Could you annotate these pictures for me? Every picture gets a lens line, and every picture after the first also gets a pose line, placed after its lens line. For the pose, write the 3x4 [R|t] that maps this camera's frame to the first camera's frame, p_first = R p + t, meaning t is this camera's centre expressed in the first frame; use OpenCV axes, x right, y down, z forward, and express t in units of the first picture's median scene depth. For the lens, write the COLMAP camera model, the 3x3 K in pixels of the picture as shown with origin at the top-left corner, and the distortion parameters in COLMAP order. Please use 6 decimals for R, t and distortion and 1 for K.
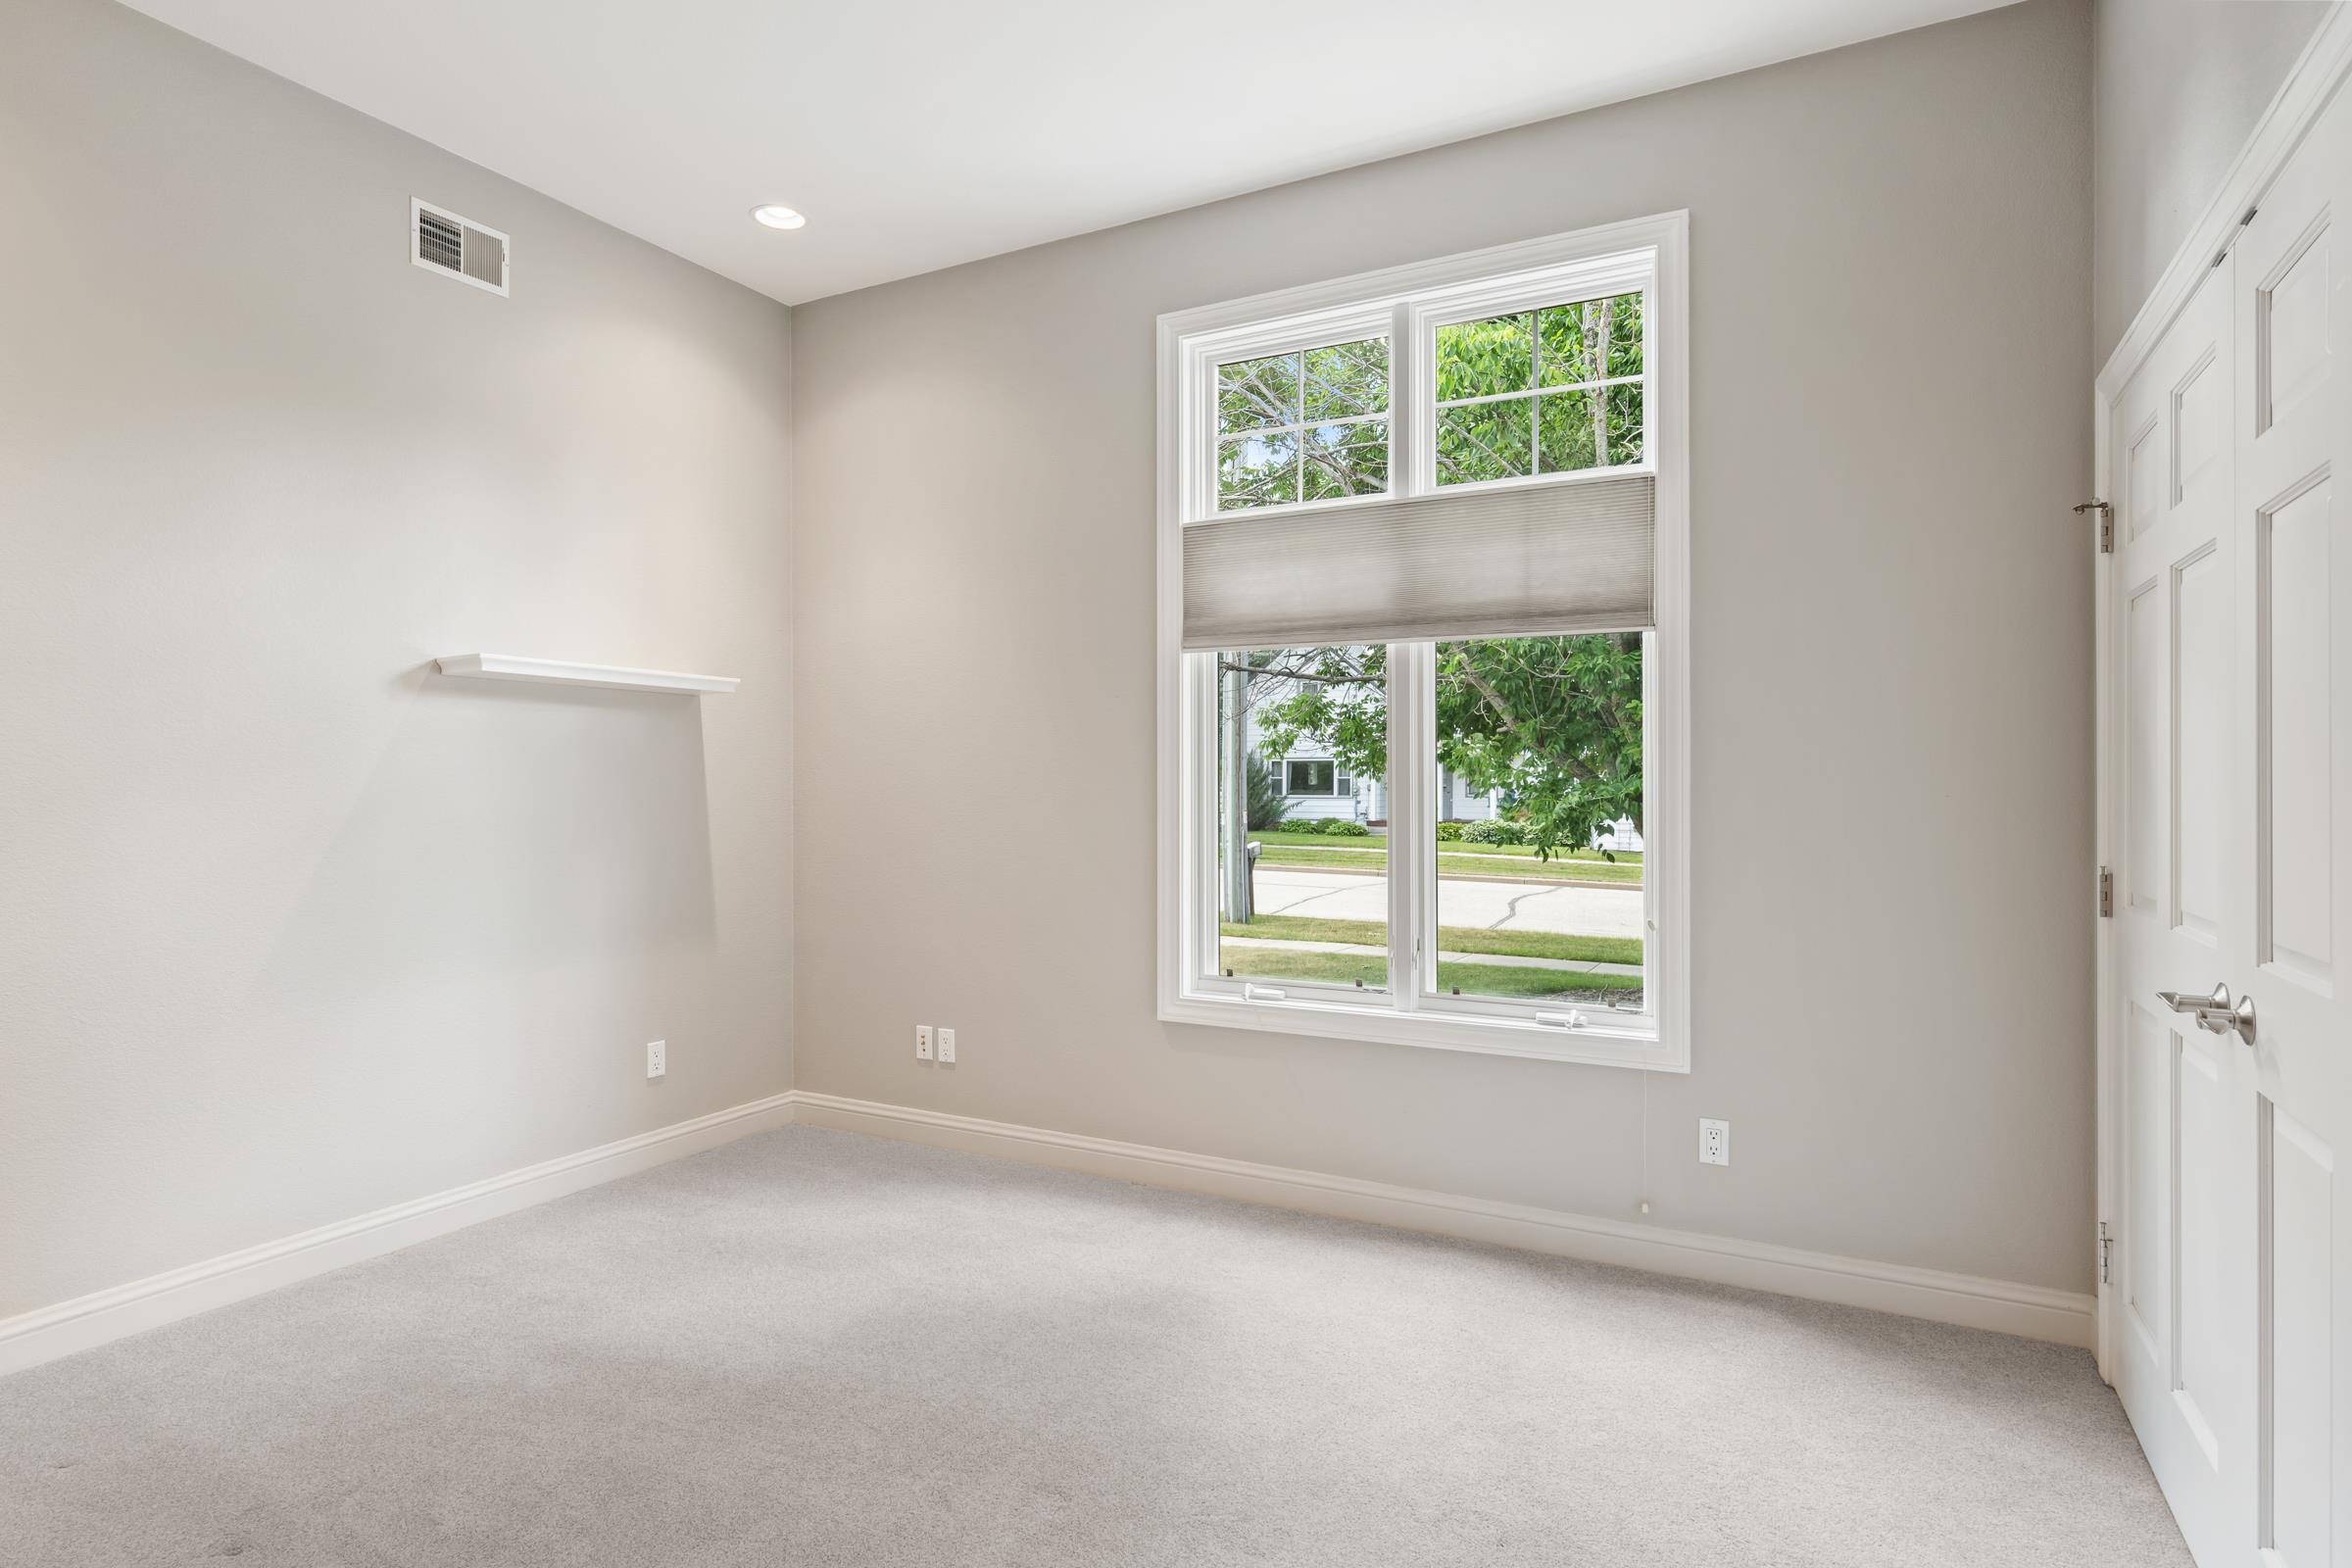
lens RADIAL K [[1233.2, 0, 1176.0], [0, 1233.2, 784.0], [0, 0, 1]] dist [0.001040, -0.000167]
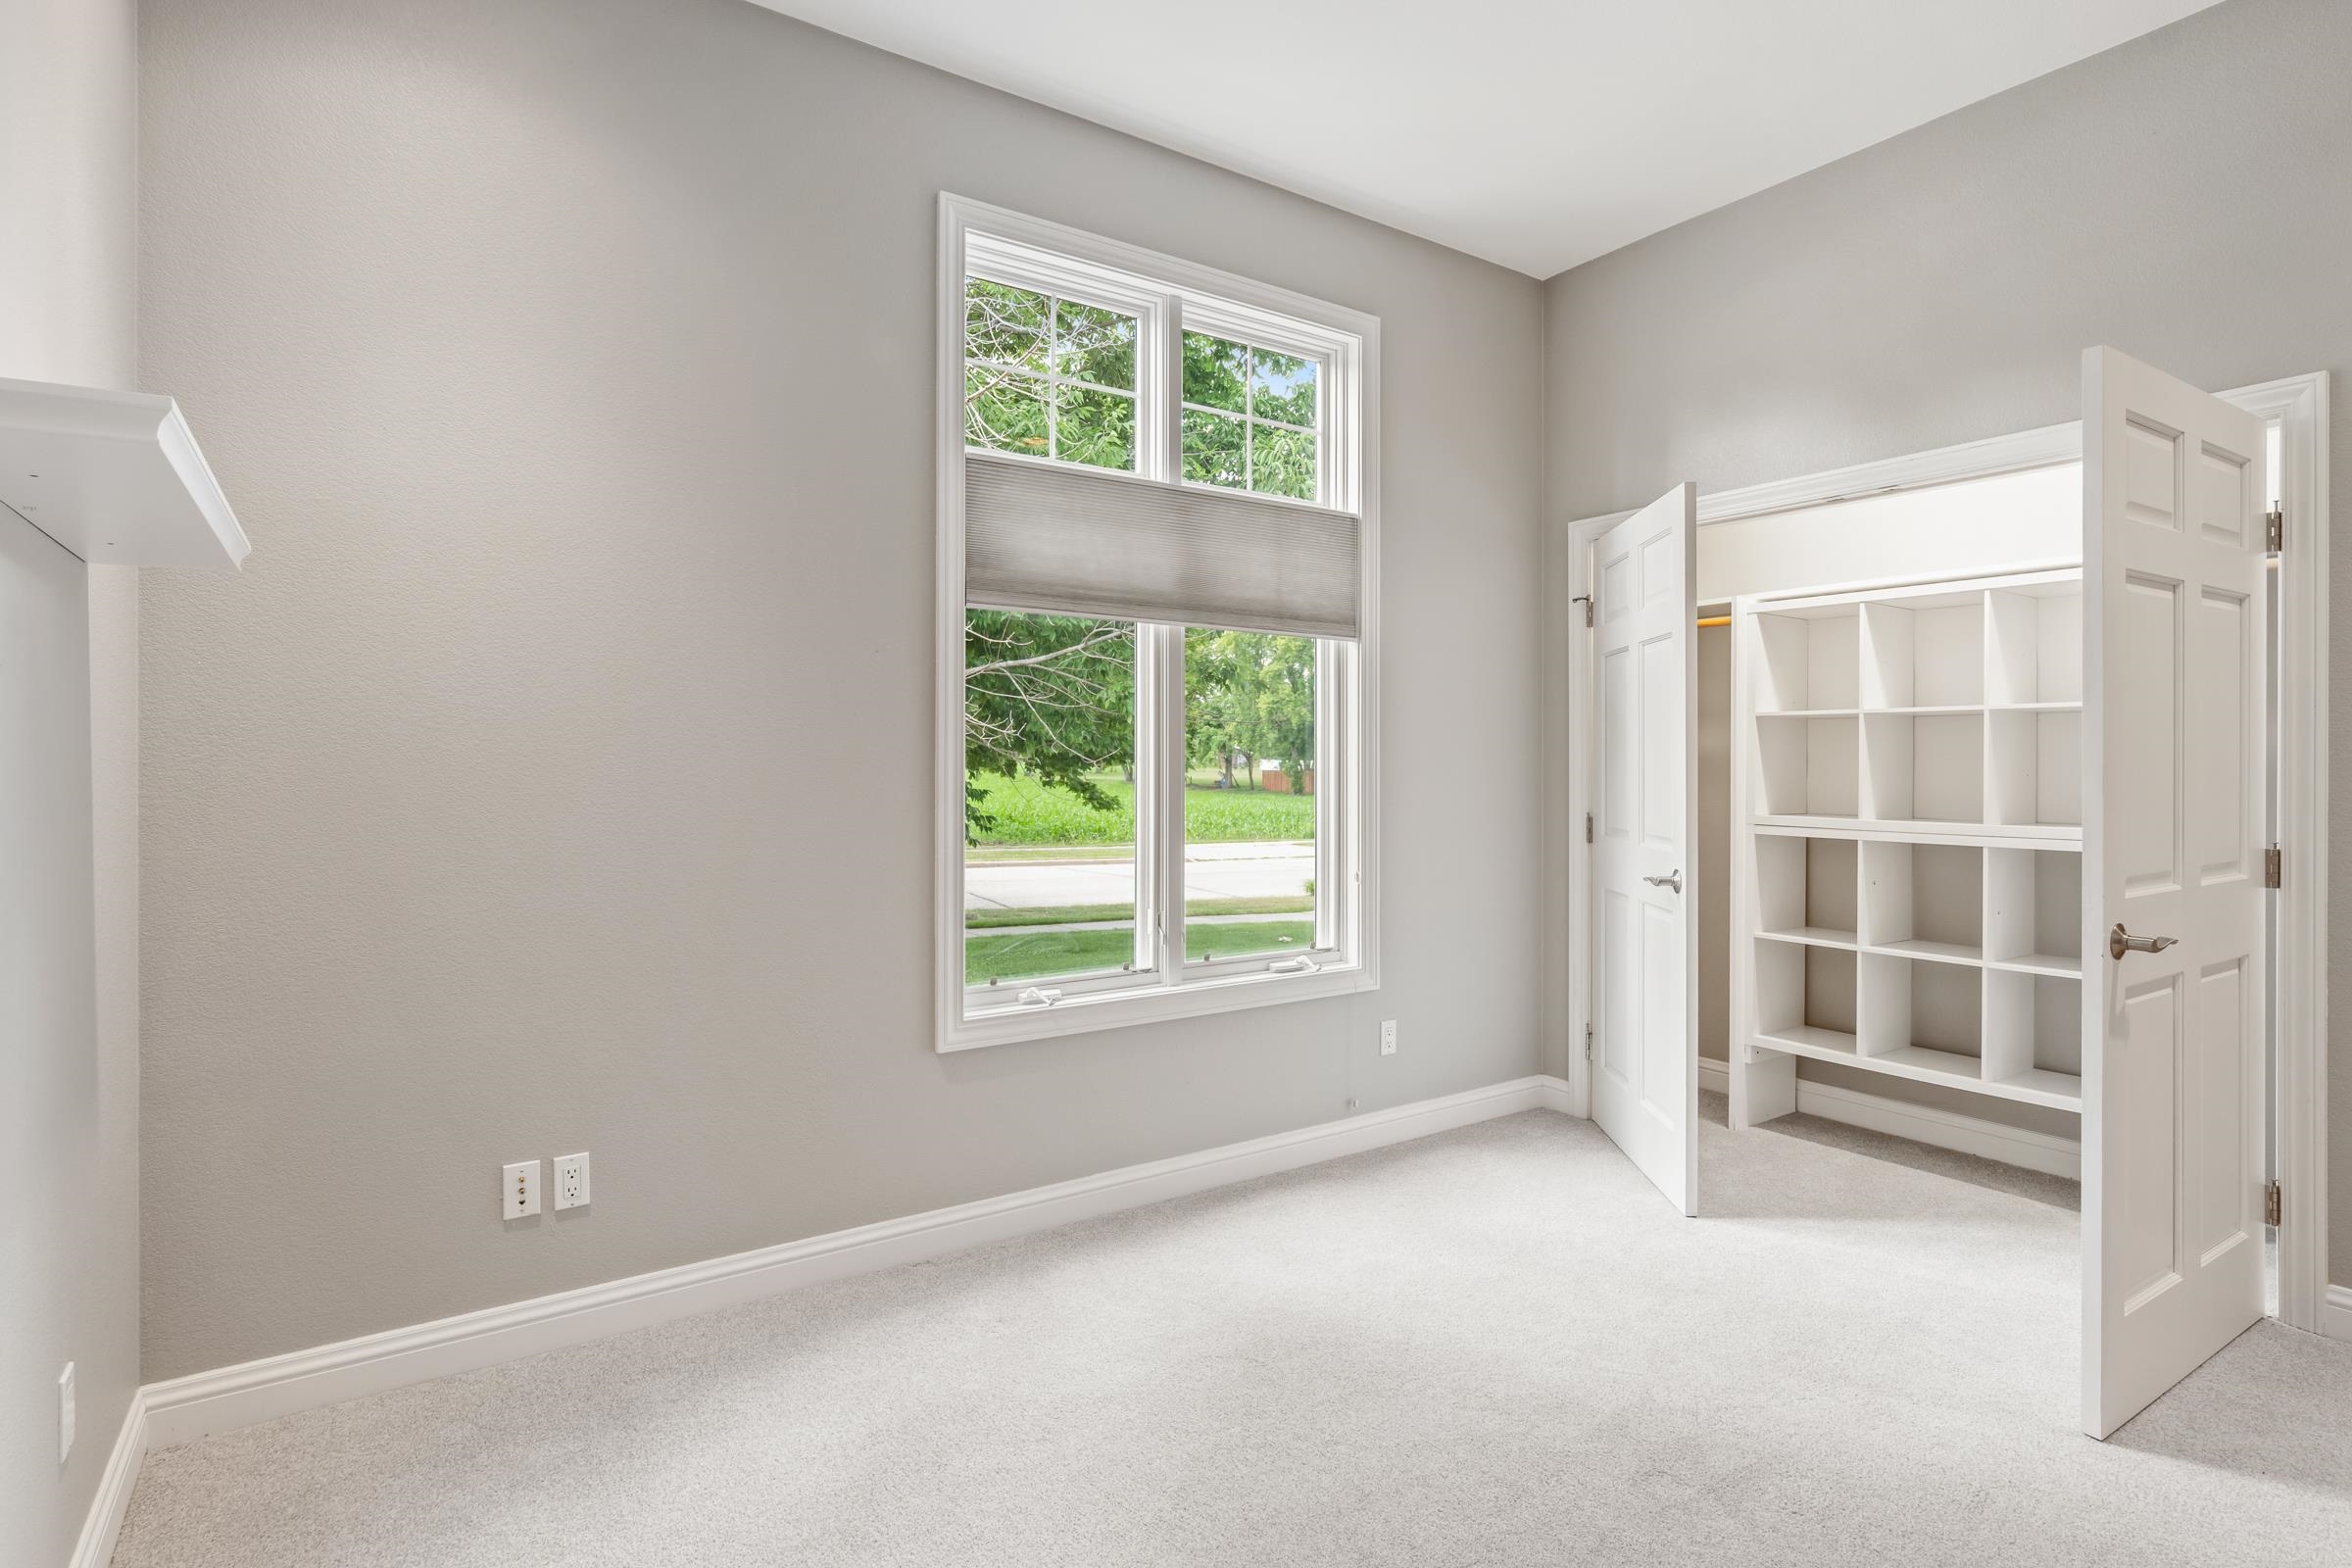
lens RADIAL K [[1199.9, 0, 1174.5], [0, 1199.9, 761.2], [0, 0, 1]] dist [-0.000405, -0.000071]
pose [[0.465319, 0.001007, 0.885142, -0.672442], [-0.002172, 0.999998, 0.000004, -0.002293], [-0.885140, -0.001925, 0.465321, 0.514835]]
